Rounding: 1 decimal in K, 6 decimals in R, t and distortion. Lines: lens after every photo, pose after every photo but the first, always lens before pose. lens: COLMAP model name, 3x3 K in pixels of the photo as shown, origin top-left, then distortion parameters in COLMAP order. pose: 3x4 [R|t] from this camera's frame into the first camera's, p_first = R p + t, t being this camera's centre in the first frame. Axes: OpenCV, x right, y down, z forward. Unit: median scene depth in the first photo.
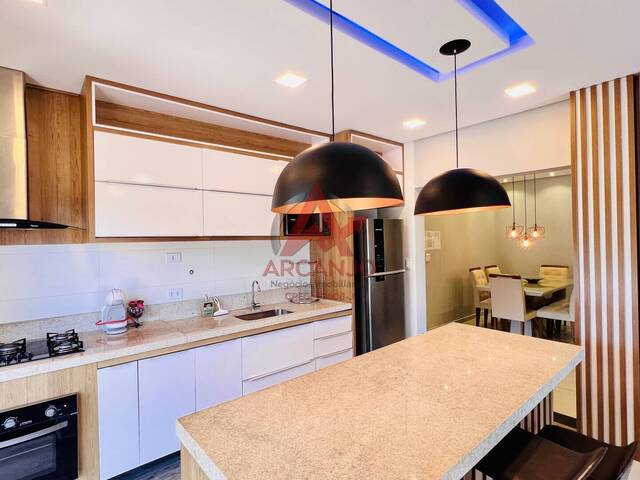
lens RADIAL K [[337.0, 0, 318.7], [0, 337.0, 238.8], [0, 0, 1]] dist [0.005393, 0.000525]
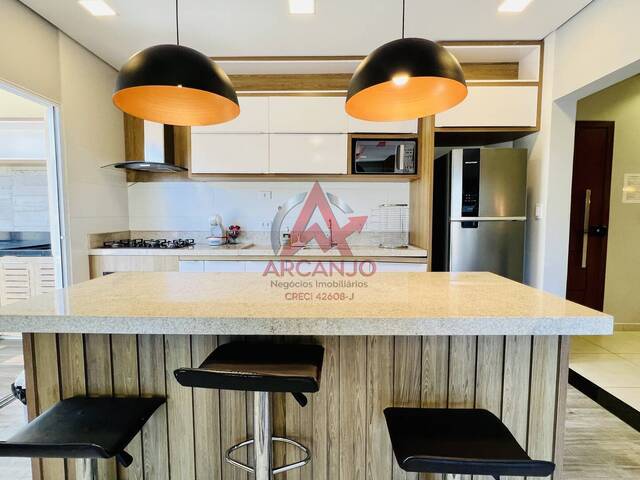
lens RADIAL K [[341.8, 0, 316.9], [0, 341.8, 241.5], [0, 0, 1]] dist [0.000207, -0.001220]
pose [[0.757451, 0.070837, -0.649038, 0.484187], [-0.012796, 0.995517, 0.093718, 0.096177], [0.652767, -0.062682, 0.754961, 0.159799]]
